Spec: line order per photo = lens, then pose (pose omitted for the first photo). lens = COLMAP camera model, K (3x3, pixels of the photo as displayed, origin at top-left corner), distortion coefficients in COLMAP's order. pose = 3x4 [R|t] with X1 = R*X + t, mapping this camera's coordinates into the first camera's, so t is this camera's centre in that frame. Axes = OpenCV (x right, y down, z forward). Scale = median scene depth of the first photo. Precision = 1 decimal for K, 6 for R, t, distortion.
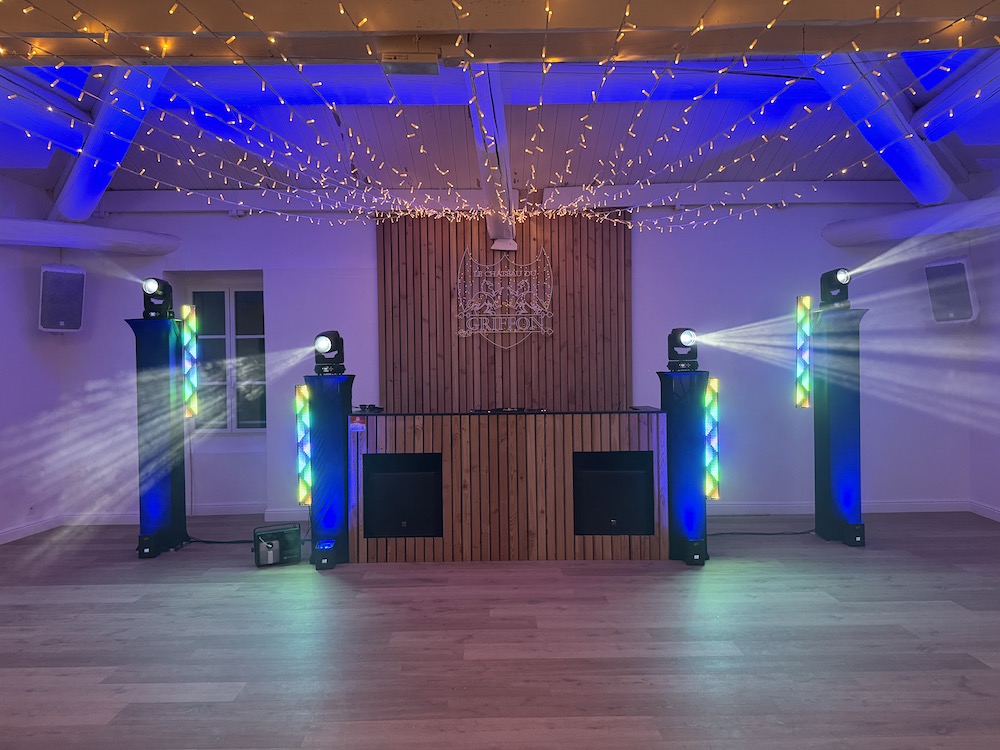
lens RADIAL K [[691.2, 0, 500.0], [0, 691.2, 375.0], [0, 0, 1]] dist [0.147521, -0.202647]
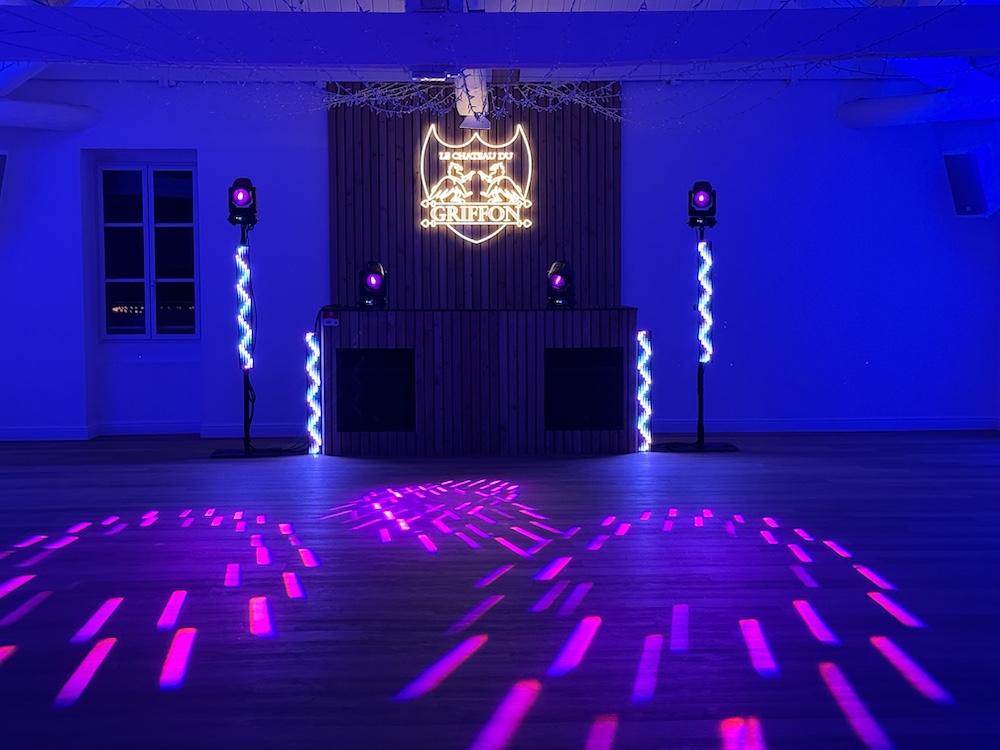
lens RADIAL K [[1758.5, 0, 500.0], [0, 1758.5, 375.0], [0, 0, 1]] dist [0.183757, 0.087410]
pose [[0.999398, 0.005097, 0.034326, -0.042198], [-0.006728, 0.998844, 0.047588, 0.025413], [-0.034044, -0.047790, 0.998277, -1.383597]]
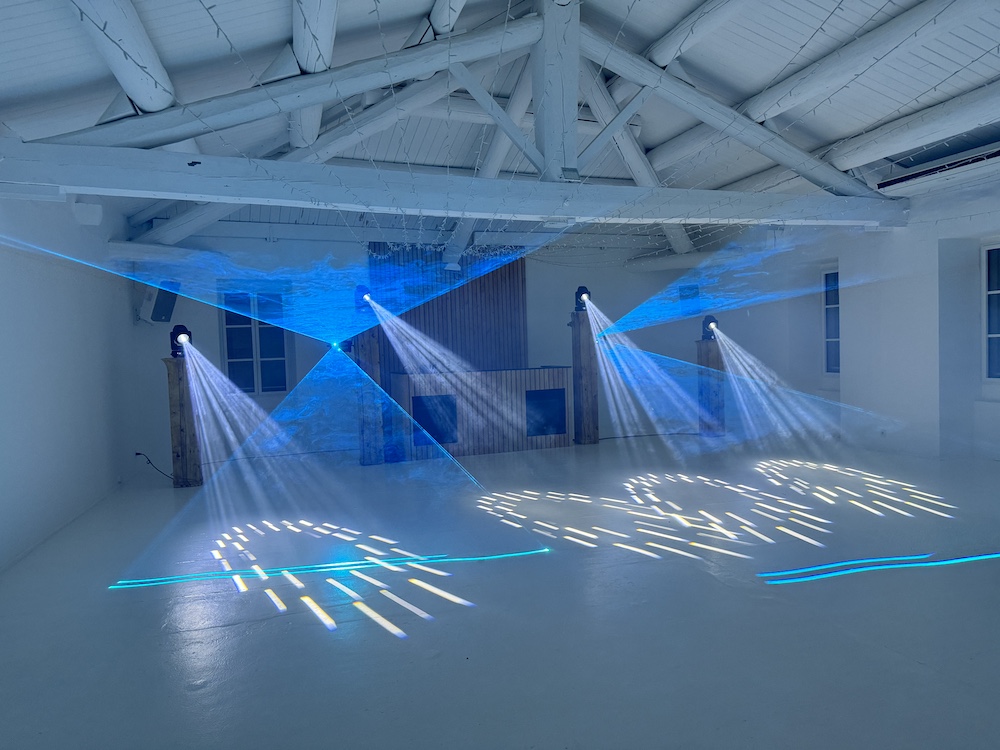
lens RADIAL K [[691.2, 0, 500.0], [0, 691.2, 375.0], [0, 0, 1]] dist [0.147521, -0.202647]
pose [[0.928591, -0.034495, 0.369498, -0.548690], [0.025342, 0.999241, 0.029600, 0.013897], [-0.370238, -0.018123, 0.928760, -0.566372]]
